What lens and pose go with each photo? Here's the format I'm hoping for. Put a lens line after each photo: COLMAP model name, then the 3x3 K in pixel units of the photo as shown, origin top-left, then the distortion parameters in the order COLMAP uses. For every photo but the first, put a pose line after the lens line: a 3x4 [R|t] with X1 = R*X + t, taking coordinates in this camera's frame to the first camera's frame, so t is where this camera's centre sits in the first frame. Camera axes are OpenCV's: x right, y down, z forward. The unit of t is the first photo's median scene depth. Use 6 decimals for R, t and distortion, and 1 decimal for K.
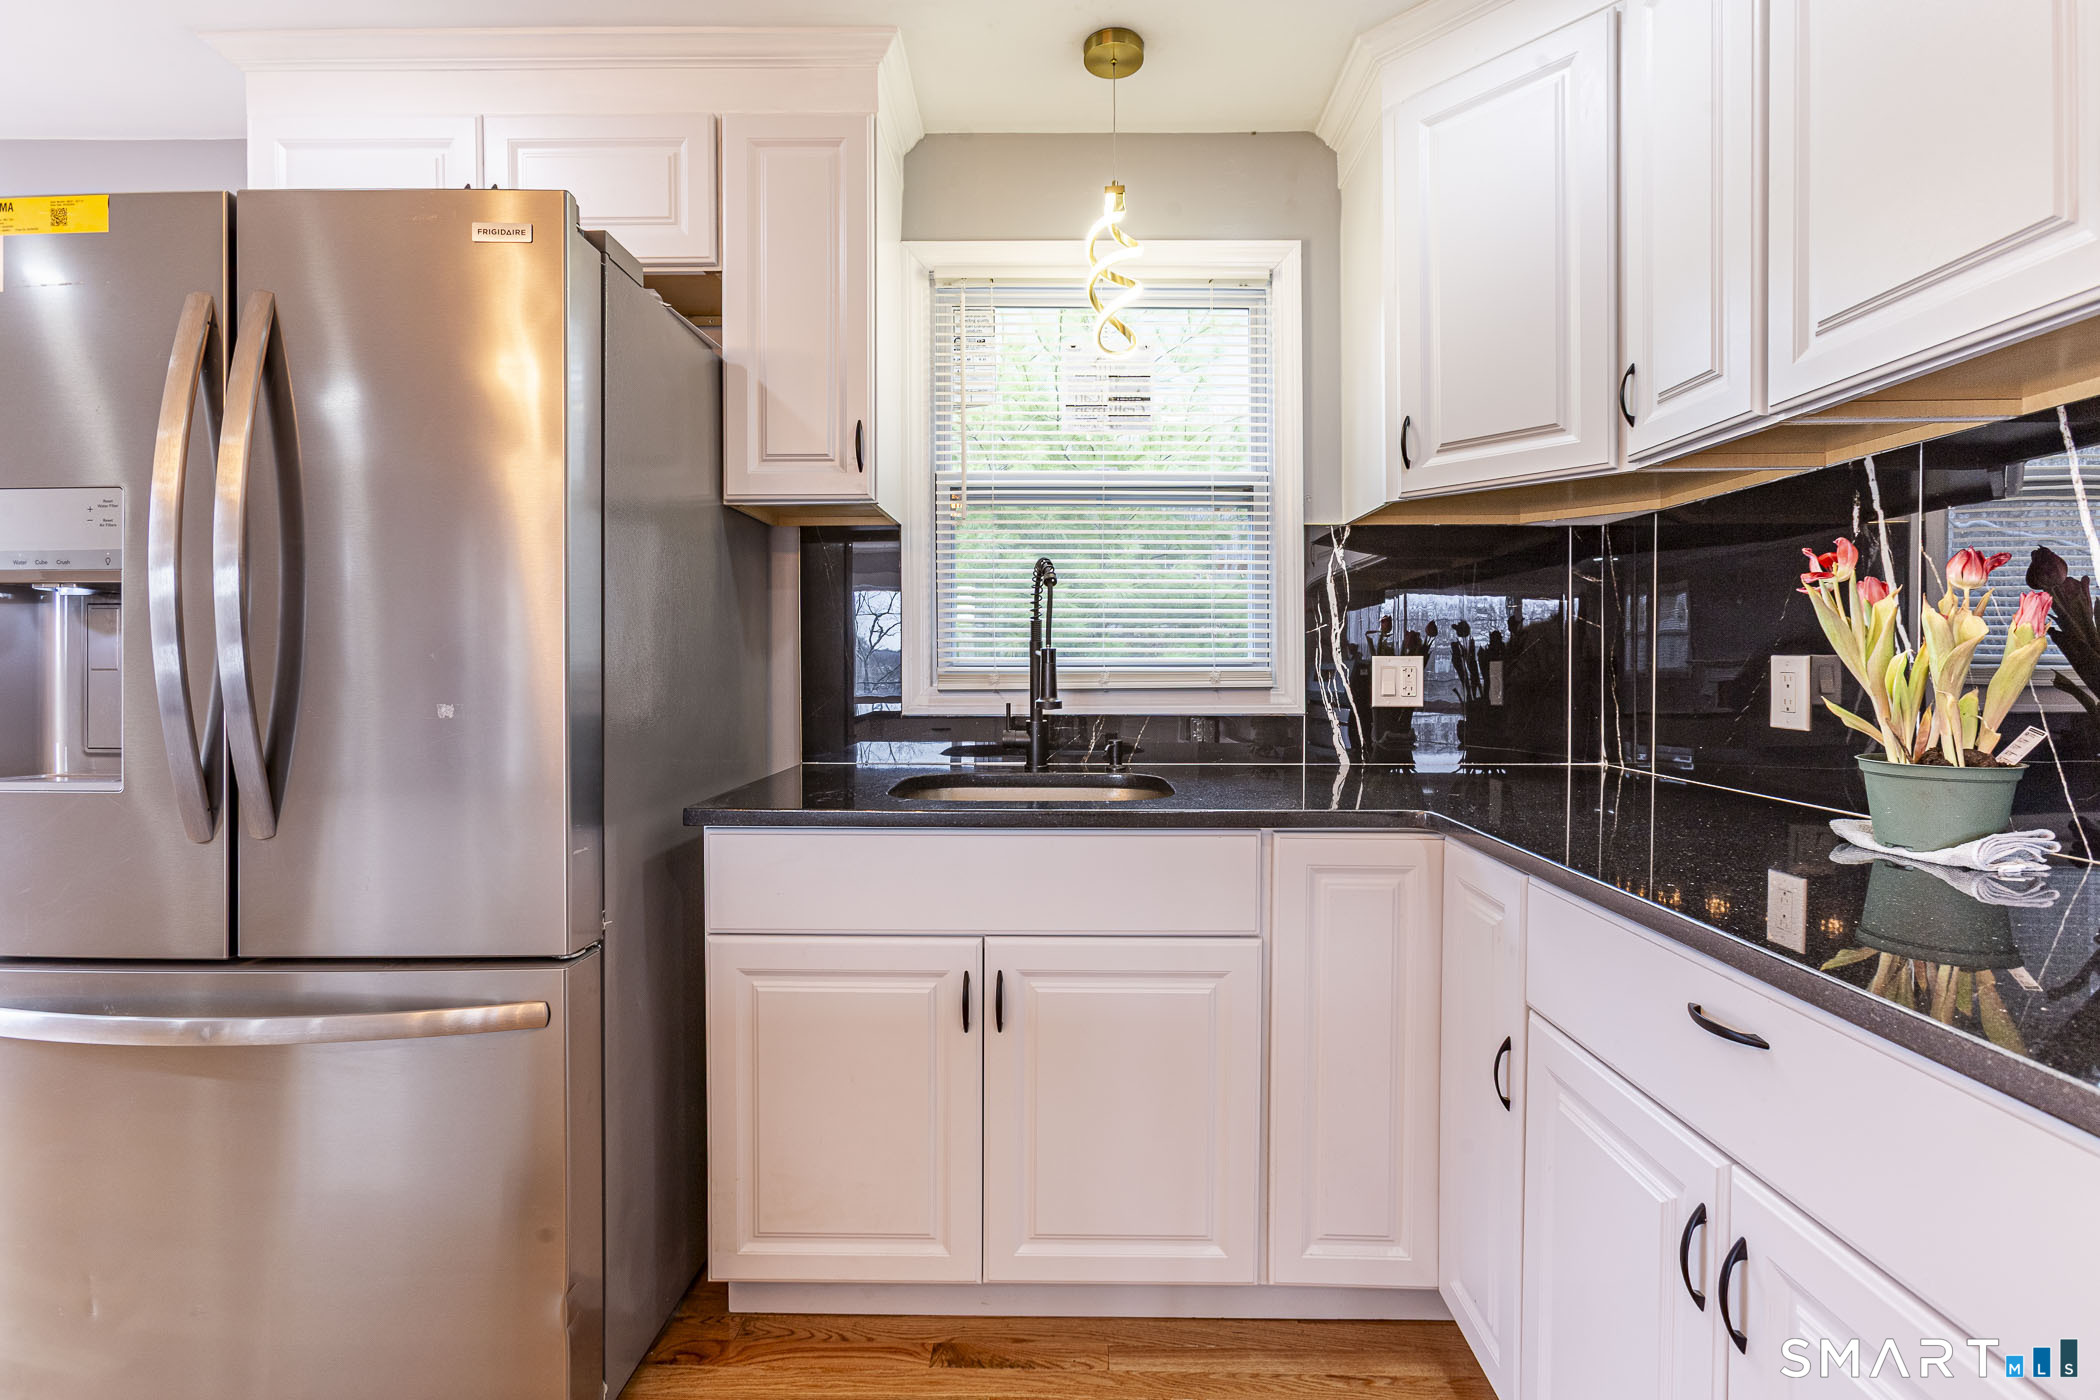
lens RADIAL K [[954.9, 0, 1062.1], [0, 954.9, 673.9], [0, 0, 1]] dist [-0.008028, 0.005049]
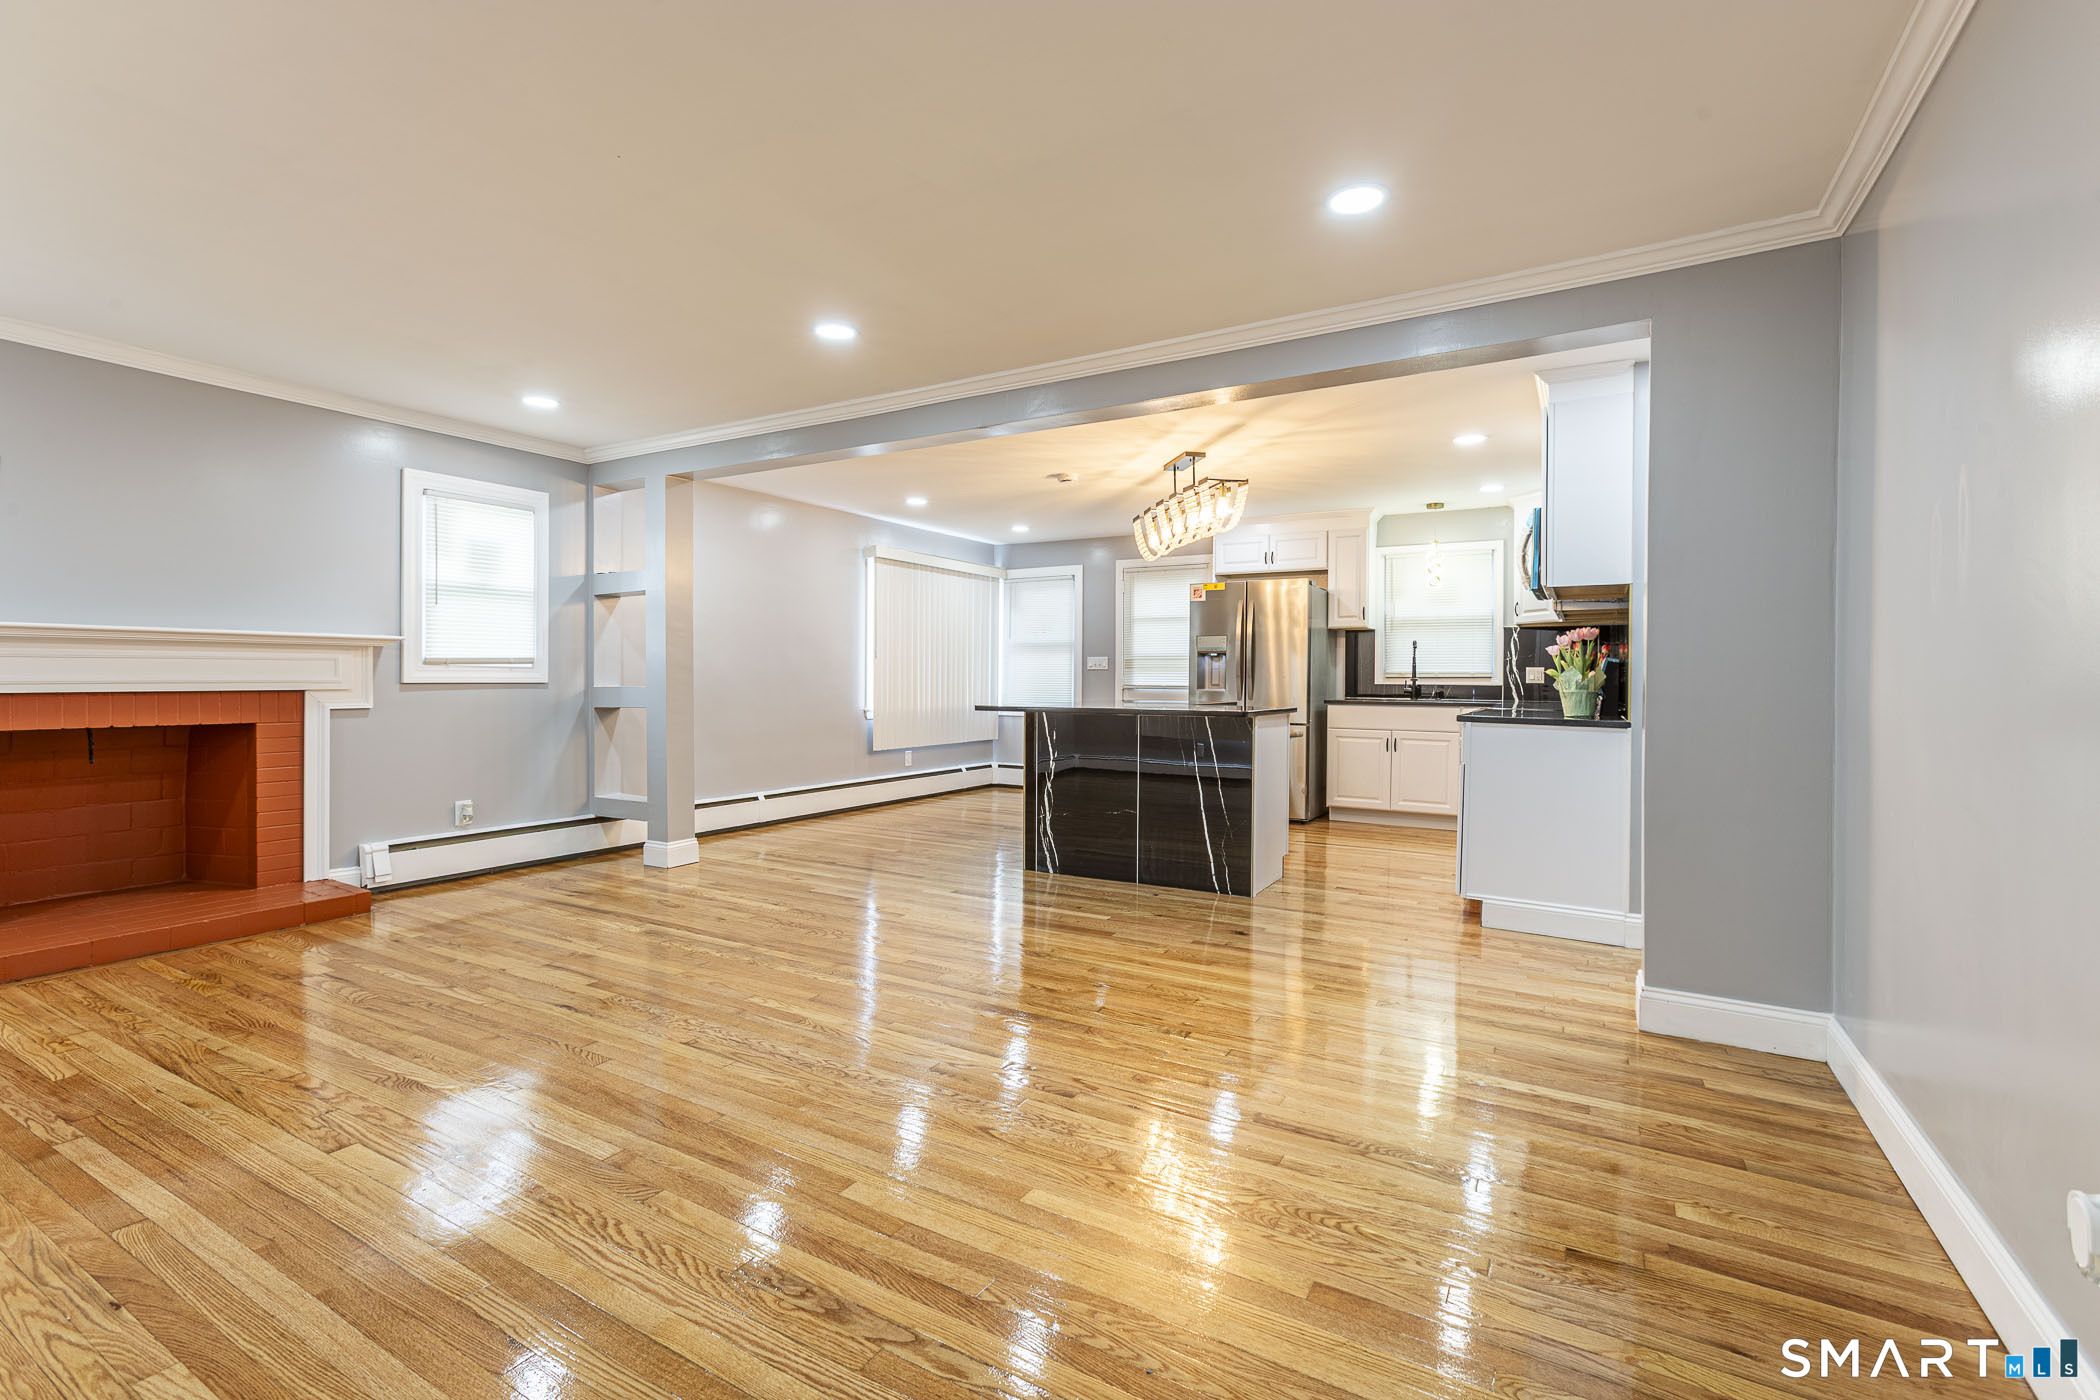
lens RADIAL K [[954.9, 0, 1069.7], [0, 954.9, 686.2], [0, 0, 1]] dist [-0.008028, 0.005049]
pose [[0.878104, 0.010261, -0.478360, 0.600986], [-0.013230, 0.999908, -0.002838, 0.086769], [0.478287, 0.008821, 0.878159, -2.997290]]
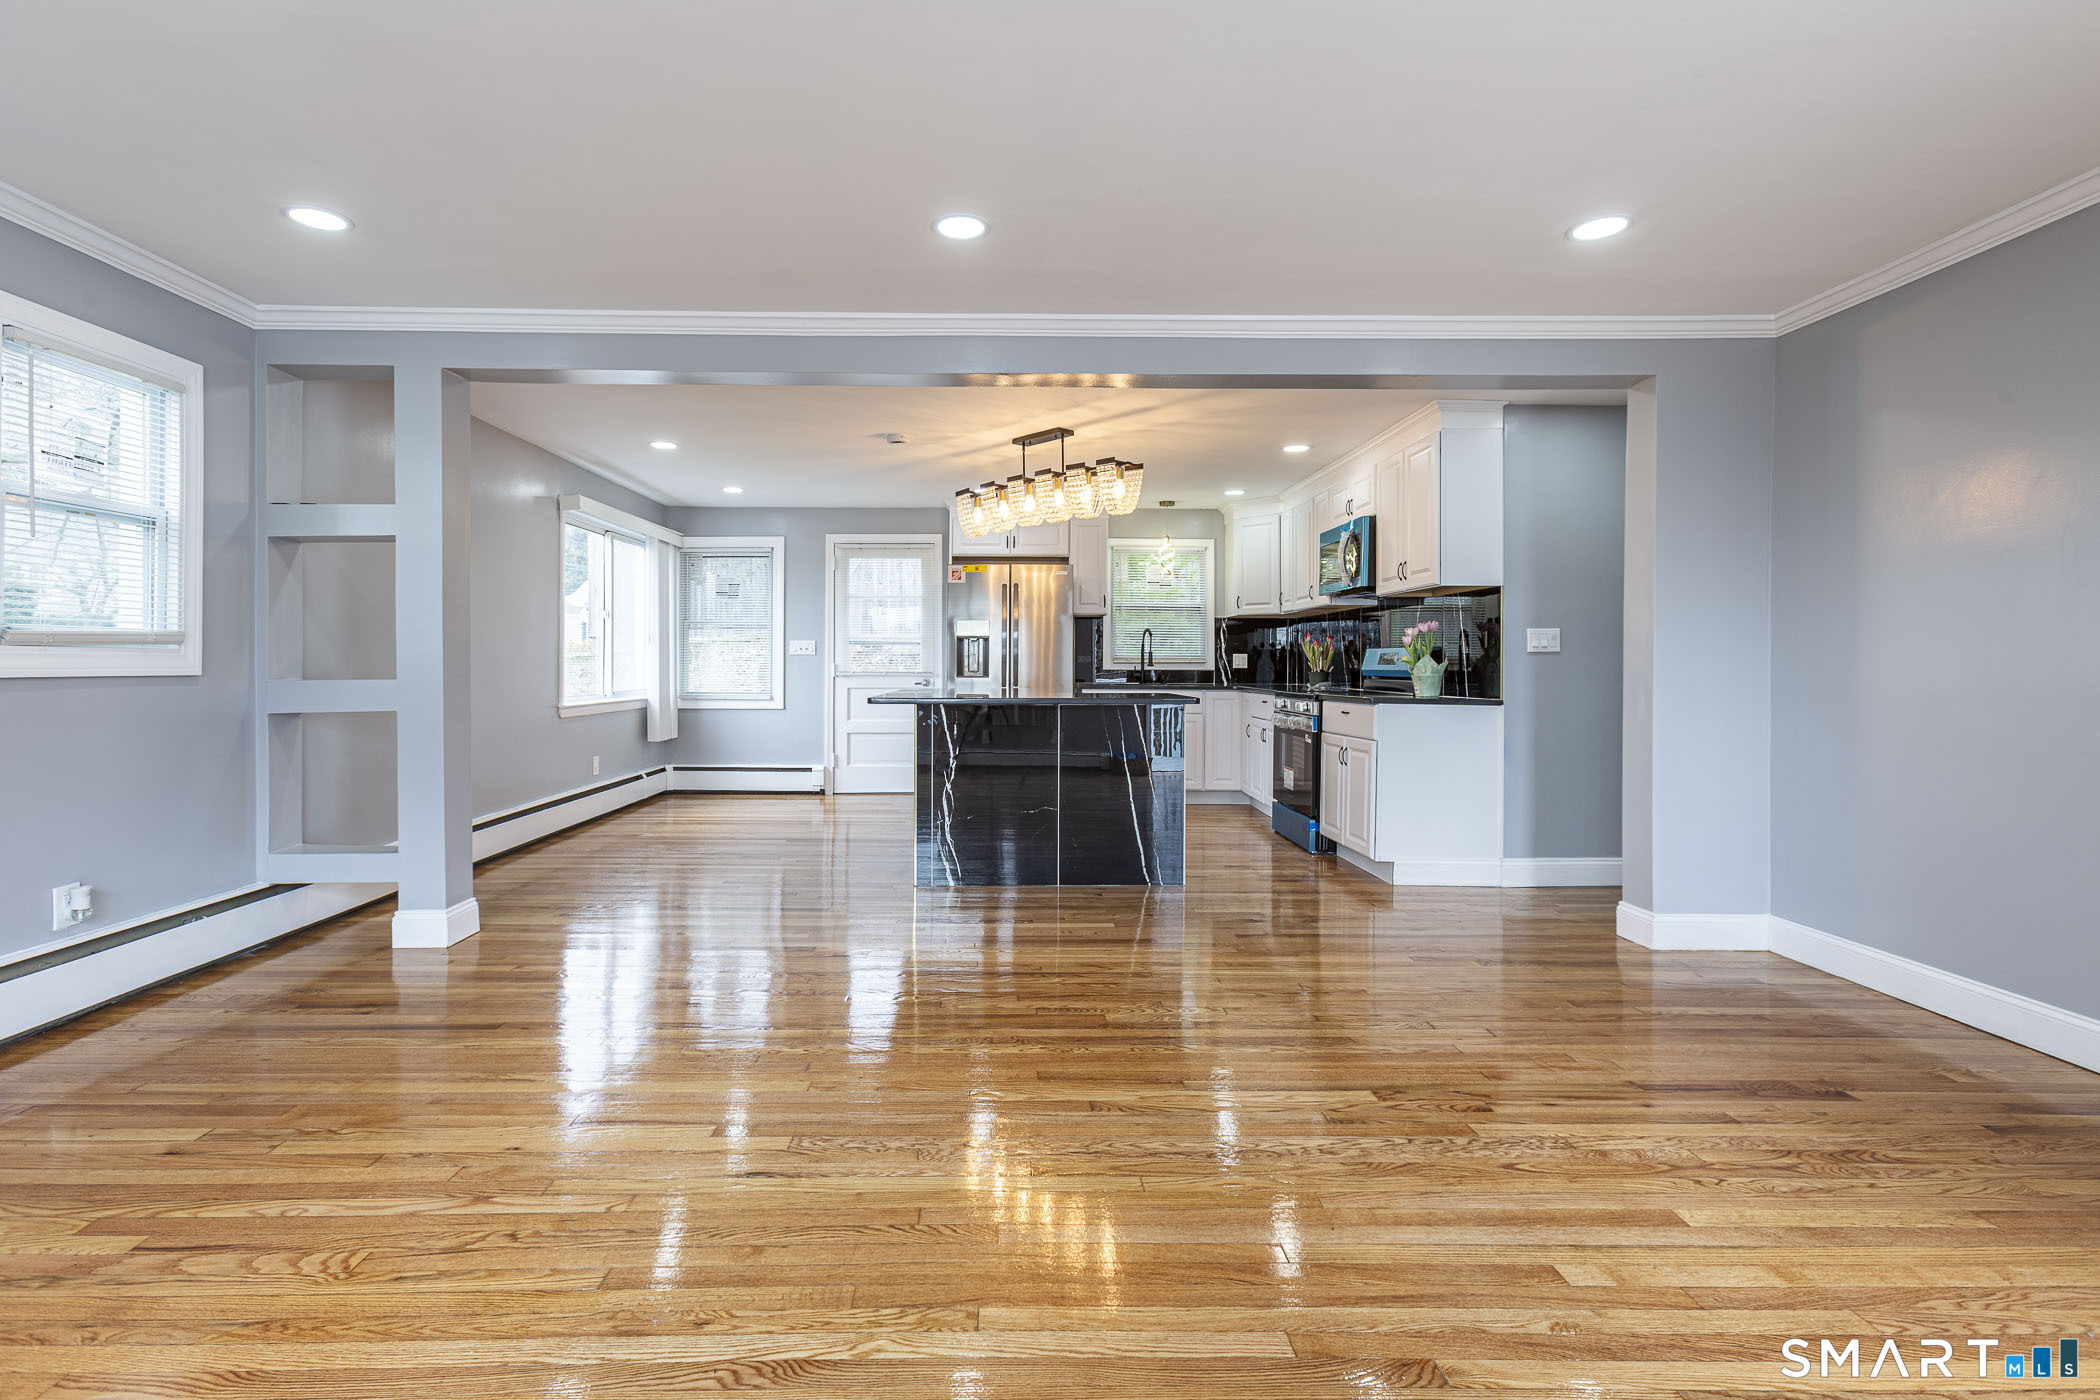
lens RADIAL K [[954.9, 0, 1043.1], [0, 954.9, 676.0], [0, 0, 1]] dist [-0.008028, 0.005049]
pose [[0.998968, 0.004055, 0.045240, -0.659081], [-0.003997, 0.999991, -0.001387, 0.085679], [-0.045245, 0.001204, 0.998975, -3.051320]]
